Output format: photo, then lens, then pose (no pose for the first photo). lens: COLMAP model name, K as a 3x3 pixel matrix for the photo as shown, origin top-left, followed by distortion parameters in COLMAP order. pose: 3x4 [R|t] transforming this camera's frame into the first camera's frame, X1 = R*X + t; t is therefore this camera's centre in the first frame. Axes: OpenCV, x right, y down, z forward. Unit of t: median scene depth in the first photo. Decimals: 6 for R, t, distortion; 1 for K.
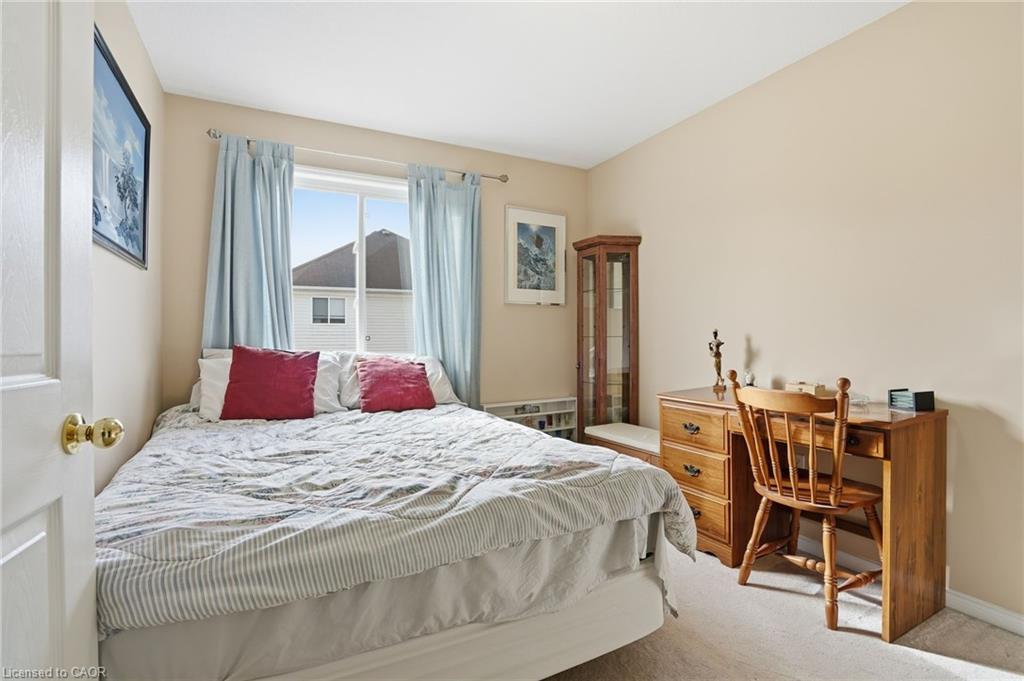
lens RADIAL K [[477.4, 0, 518.8], [0, 477.4, 336.0], [0, 0, 1]] dist [-0.050768, 0.014417]
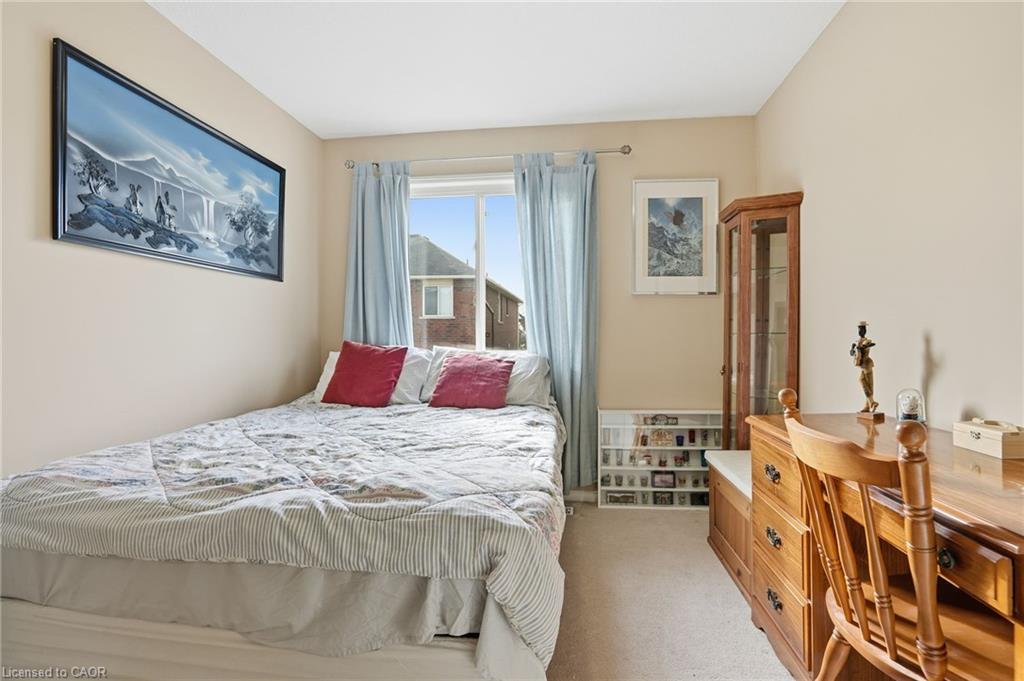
lens RADIAL K [[477.4, 0, 510.4], [0, 477.4, 339.2], [0, 0, 1]] dist [-0.050768, 0.014417]
pose [[0.820900, 0.007086, -0.571027, 0.361456], [0.000887, 0.999906, 0.013683, -0.000143], [0.571071, -0.011739, 0.820817, 0.217826]]
